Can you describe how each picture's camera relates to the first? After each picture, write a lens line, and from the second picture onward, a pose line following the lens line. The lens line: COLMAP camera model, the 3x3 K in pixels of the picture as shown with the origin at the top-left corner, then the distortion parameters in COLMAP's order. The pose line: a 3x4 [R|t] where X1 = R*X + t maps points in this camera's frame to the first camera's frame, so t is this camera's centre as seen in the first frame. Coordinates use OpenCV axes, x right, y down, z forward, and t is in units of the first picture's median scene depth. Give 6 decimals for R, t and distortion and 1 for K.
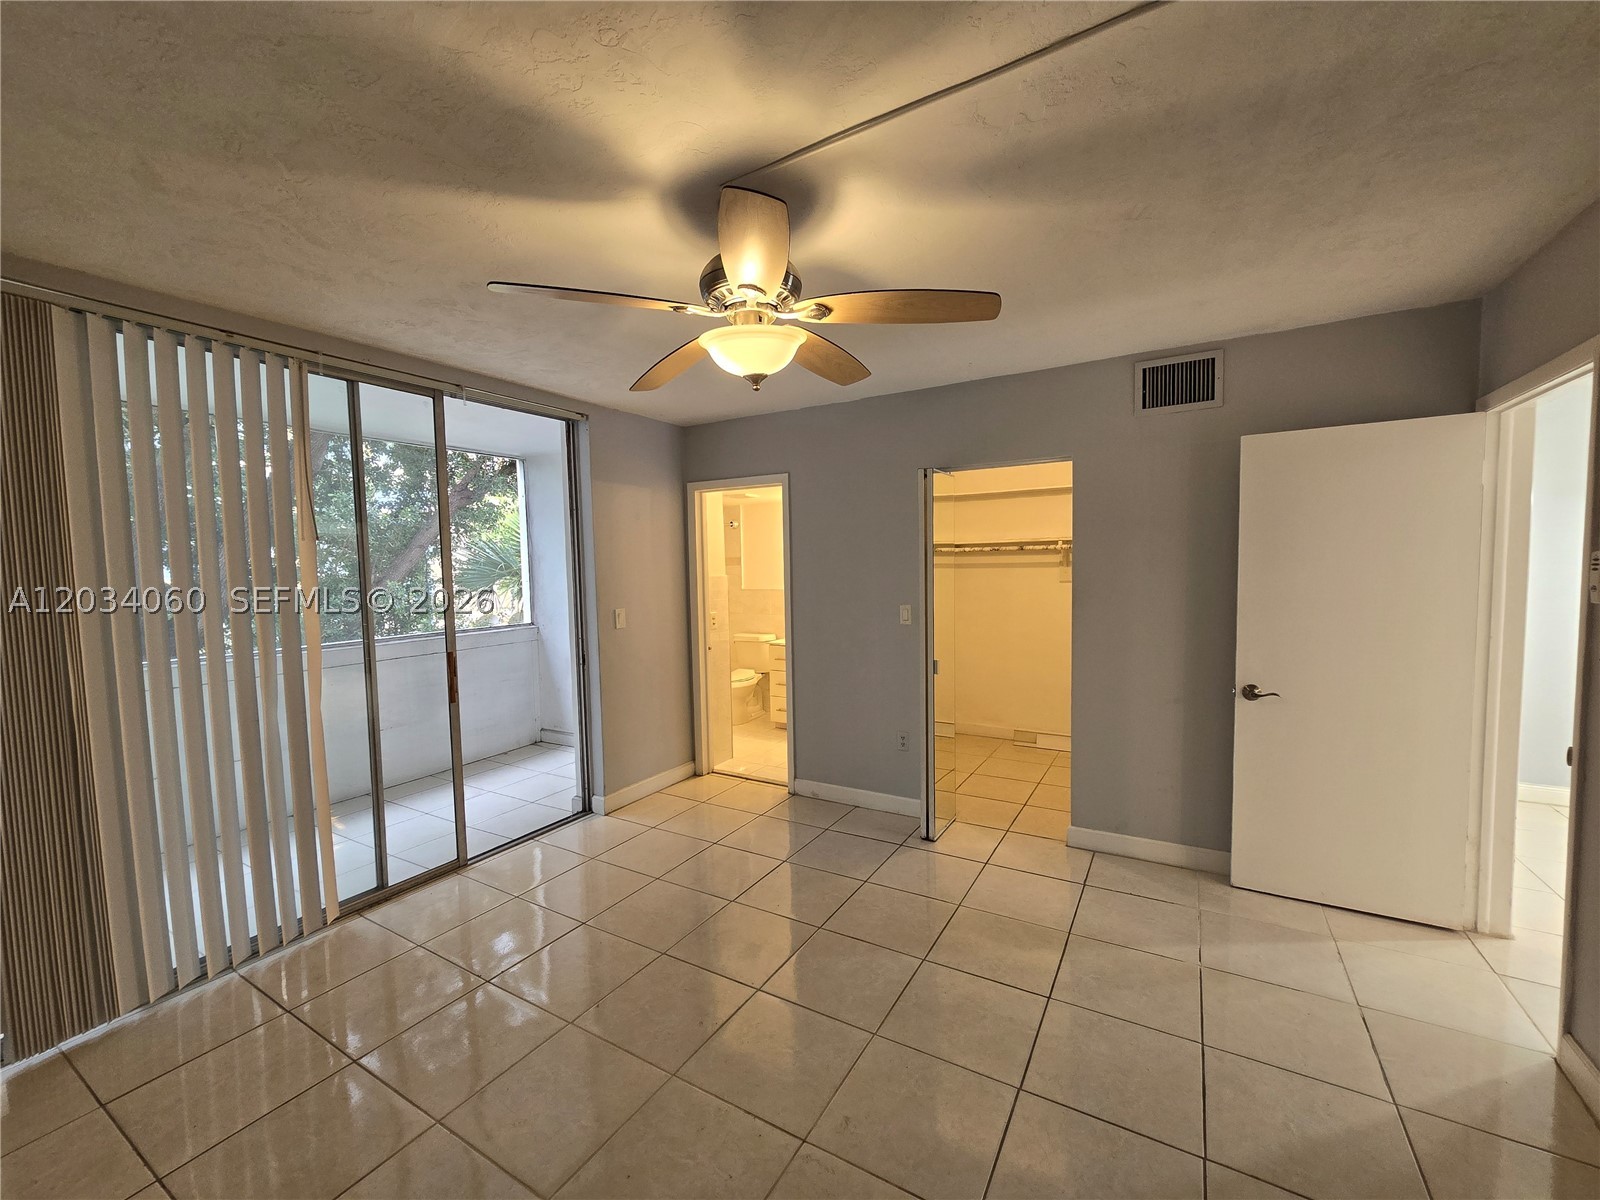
lens RADIAL K [[647.5, 0, 800.0], [0, 647.5, 600.0], [0, 0, 1]] dist [-0.000722, -0.000017]
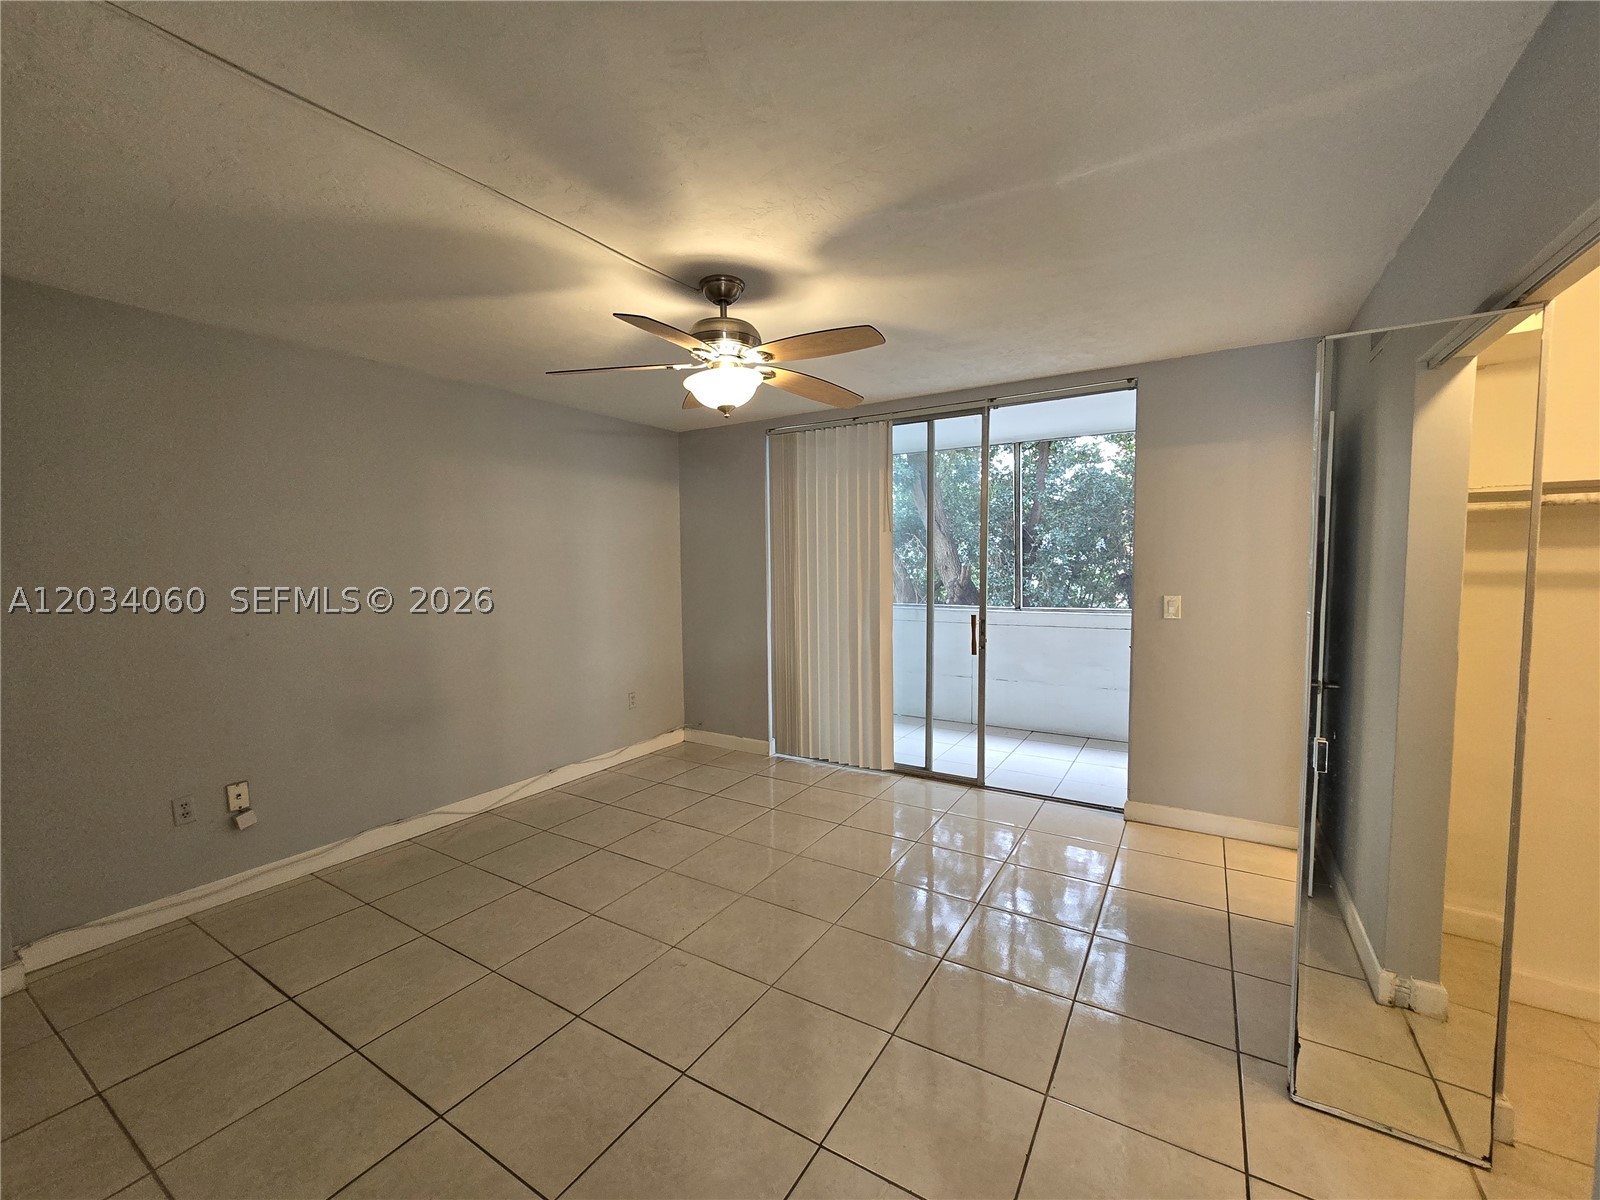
lens RADIAL K [[647.5, 0, 800.0], [0, 647.5, 600.0], [0, 0, 1]] dist [-0.000722, -0.000017]
pose [[0.013791, 0.079561, -0.996735, 1.291770], [-0.047161, 0.995772, 0.078831, -0.058455], [0.998792, 0.045919, 0.017484, 1.138176]]
